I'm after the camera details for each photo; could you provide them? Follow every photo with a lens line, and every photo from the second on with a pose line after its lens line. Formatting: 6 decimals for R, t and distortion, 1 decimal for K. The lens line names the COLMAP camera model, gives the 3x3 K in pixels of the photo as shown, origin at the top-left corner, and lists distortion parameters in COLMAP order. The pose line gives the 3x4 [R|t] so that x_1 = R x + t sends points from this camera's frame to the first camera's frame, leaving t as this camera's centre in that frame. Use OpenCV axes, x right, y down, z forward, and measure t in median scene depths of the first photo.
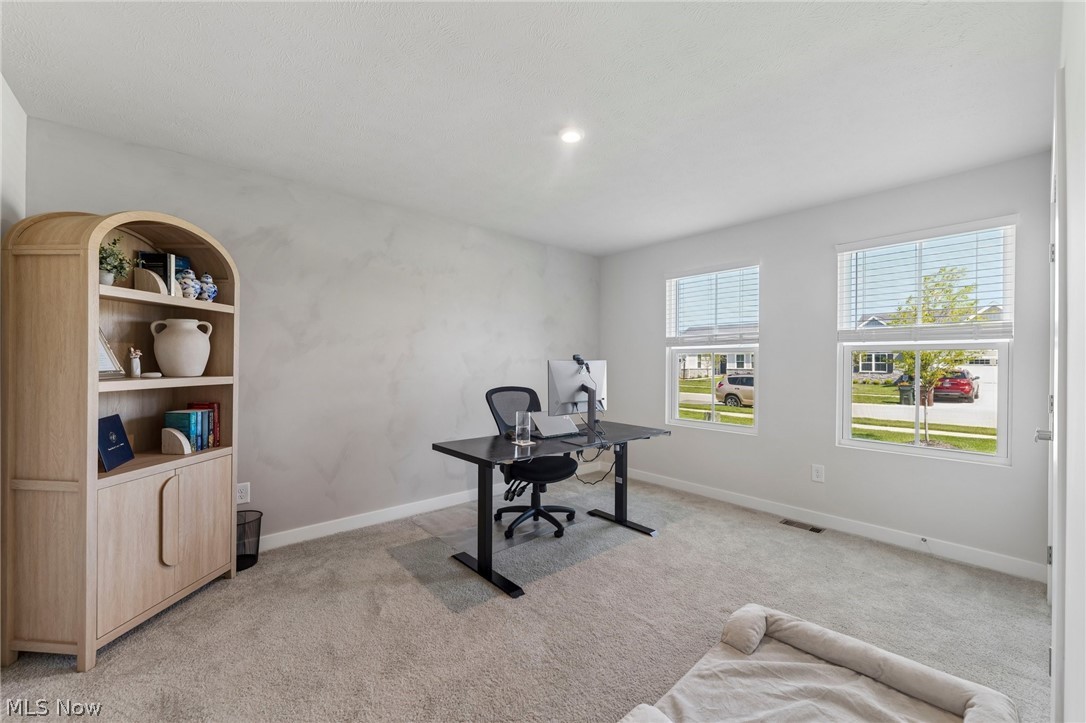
lens RADIAL K [[431.4, 0, 540.9], [0, 431.4, 363.1], [0, 0, 1]] dist [-0.001428, 0.000048]
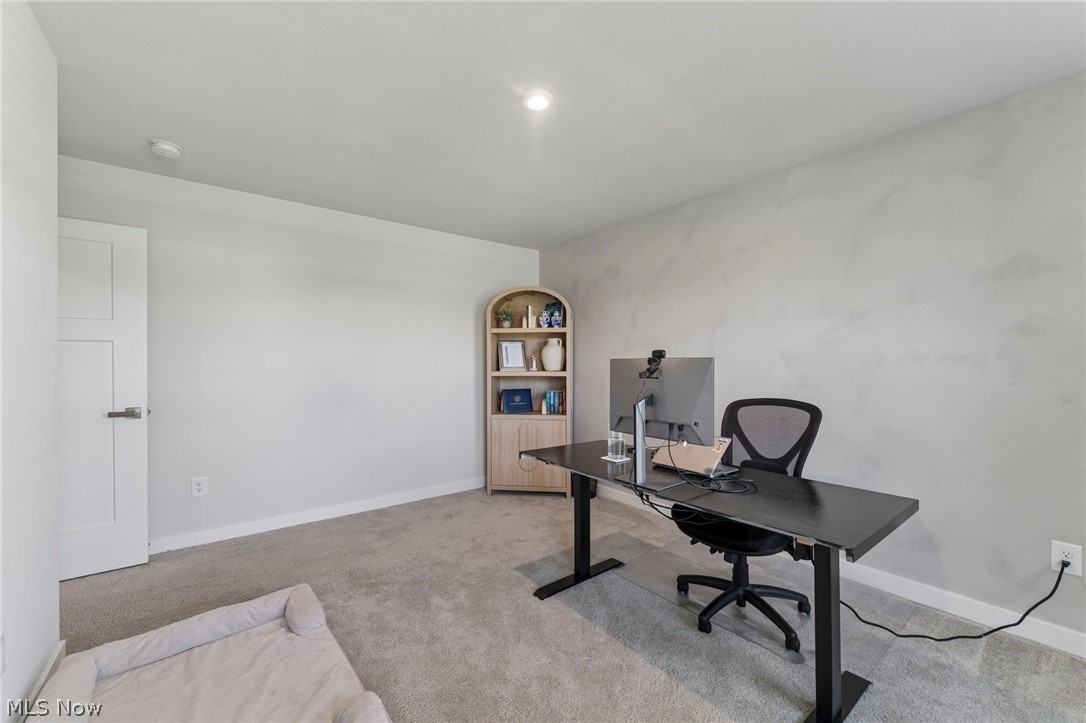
lens RADIAL K [[431.4, 0, 540.9], [0, 431.4, 363.1], [0, 0, 1]] dist [-0.001428, 0.000048]
pose [[-0.052277, -0.001607, -0.998631, 0.801603], [-0.000616, 0.999999, -0.001577, 0.002073], [0.998632, 0.000532, -0.052278, 0.900797]]
